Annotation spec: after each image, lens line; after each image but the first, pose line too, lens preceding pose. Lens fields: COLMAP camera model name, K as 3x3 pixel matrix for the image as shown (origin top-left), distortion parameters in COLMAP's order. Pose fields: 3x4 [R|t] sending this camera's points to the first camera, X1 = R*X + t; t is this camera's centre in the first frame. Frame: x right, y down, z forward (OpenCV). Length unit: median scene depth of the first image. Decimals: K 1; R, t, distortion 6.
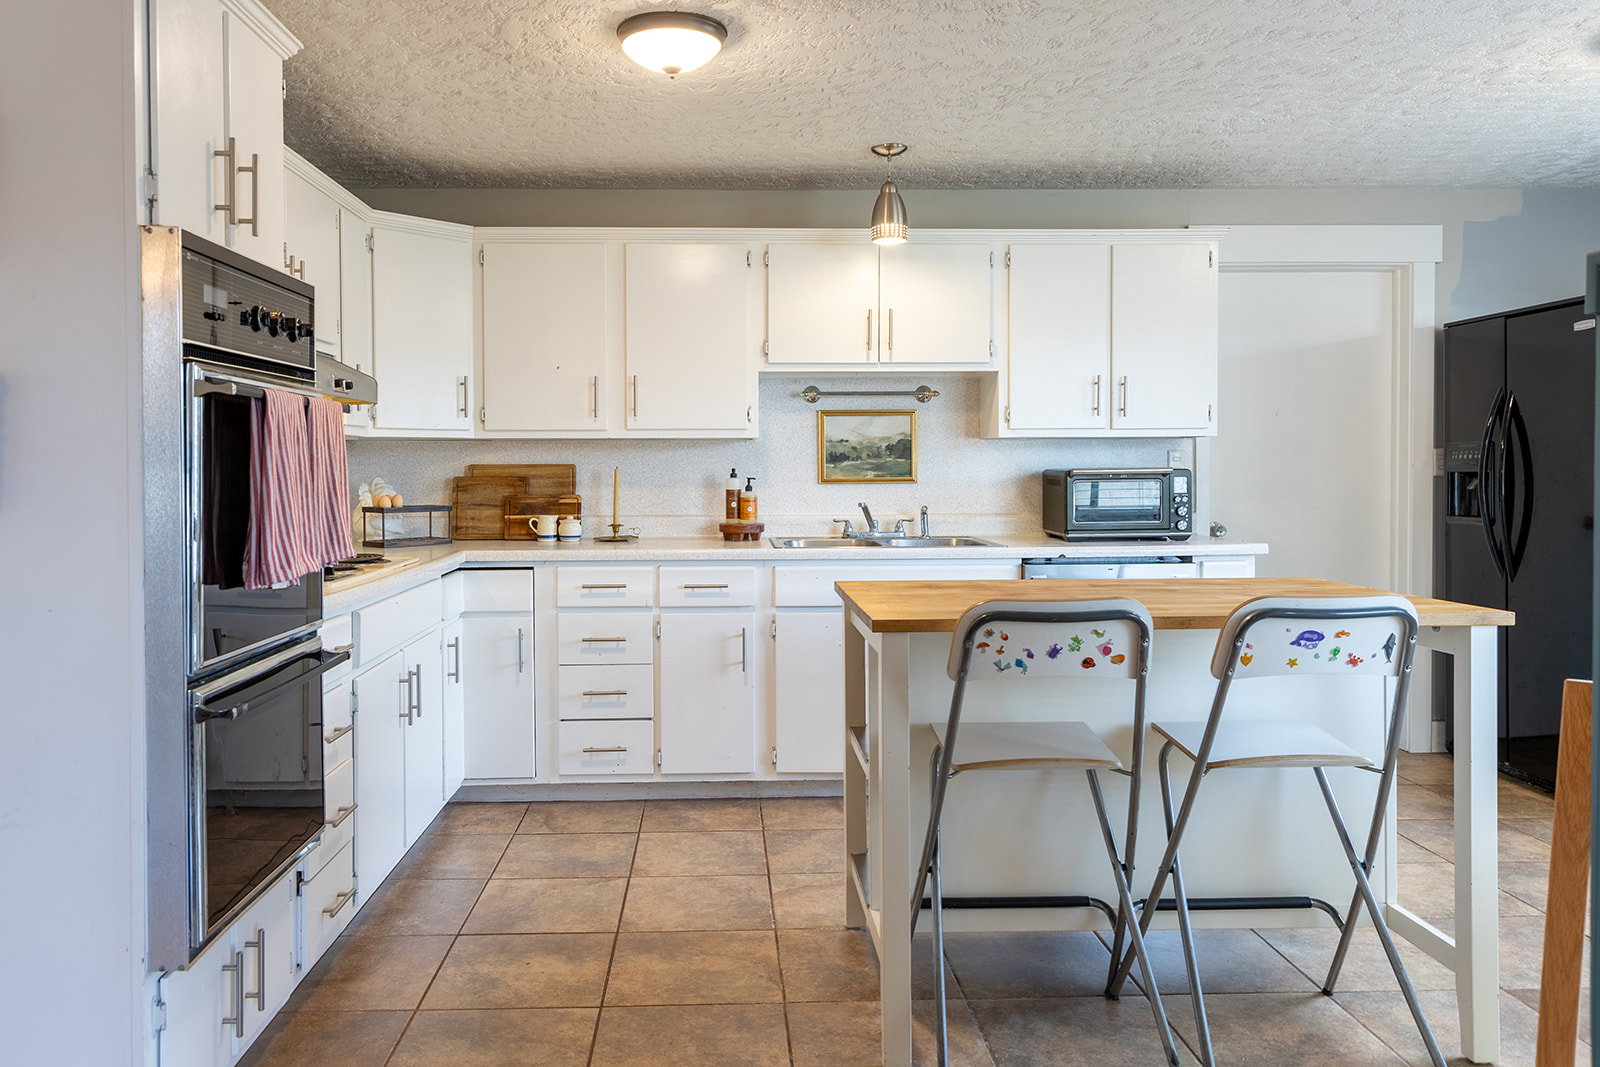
lens RADIAL K [[1089.3, 0, 776.6], [0, 1089.3, 476.2], [0, 0, 1]] dist [-0.001650, -0.000086]
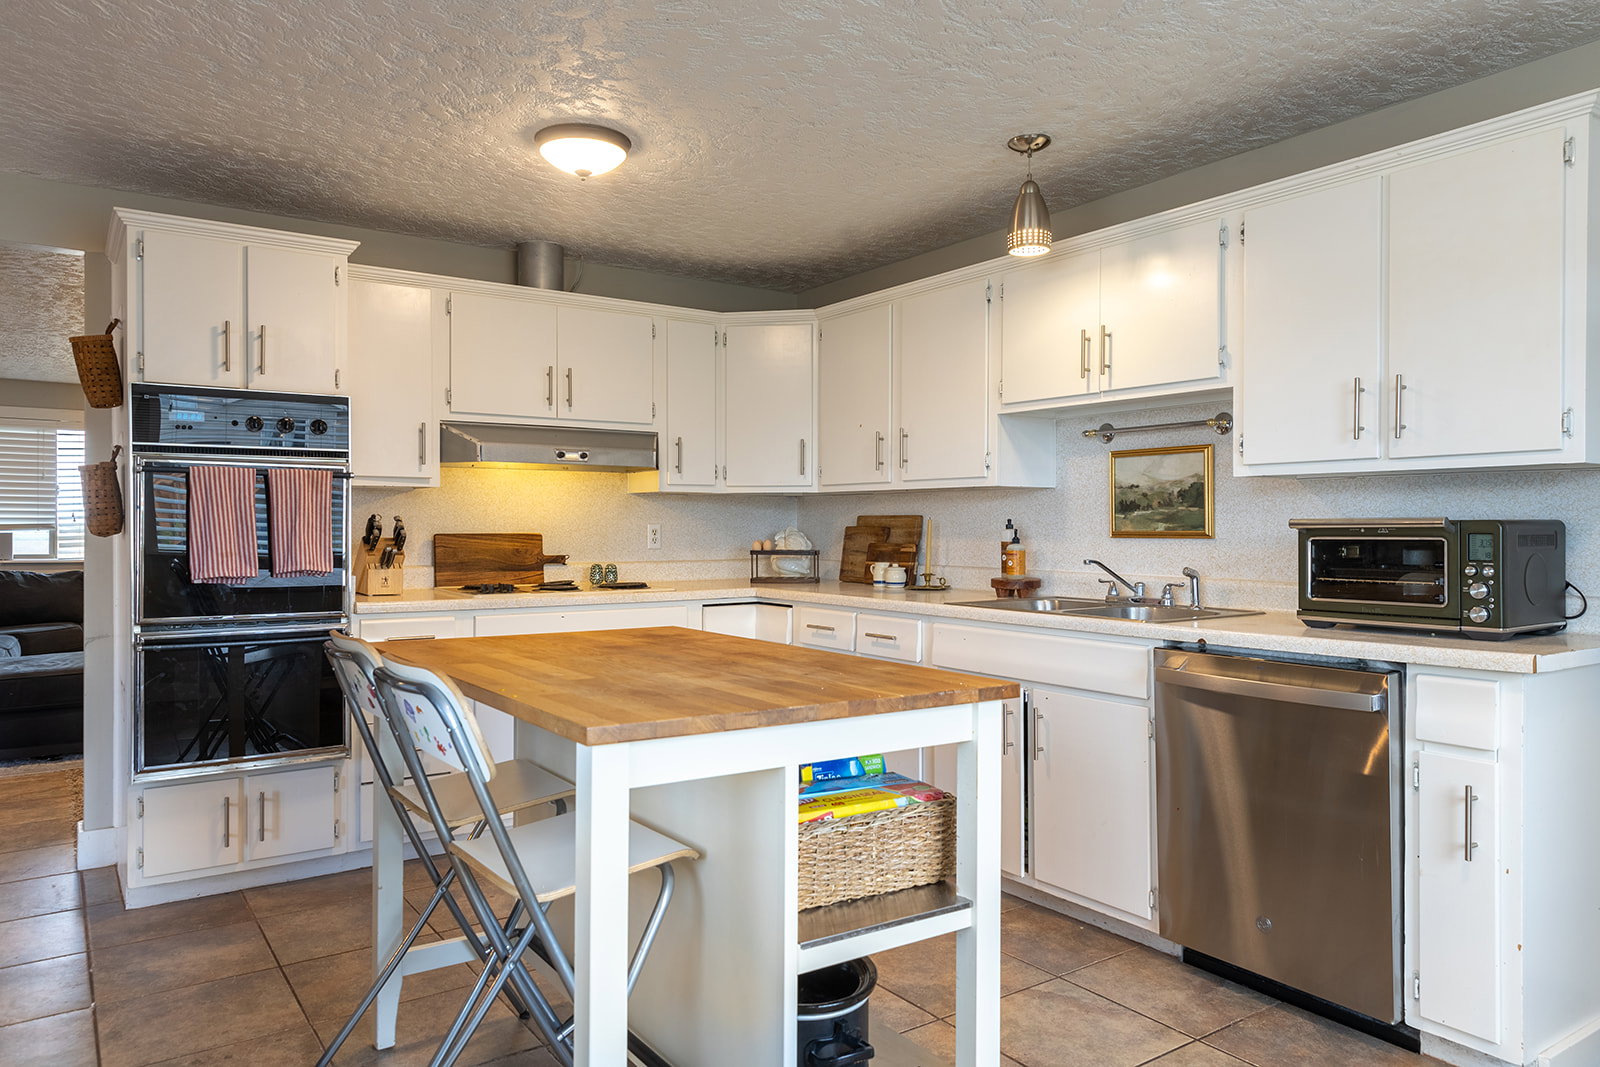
lens RADIAL K [[1089.3, 0, 801.9], [0, 1089.3, 530.8], [0, 0, 1]] dist [-0.001650, -0.000086]
pose [[0.541184, 0.010148, -0.840843, 0.632307], [-0.010510, 0.999931, 0.005303, -0.000285], [0.840838, 0.005967, 0.541253, 0.342954]]
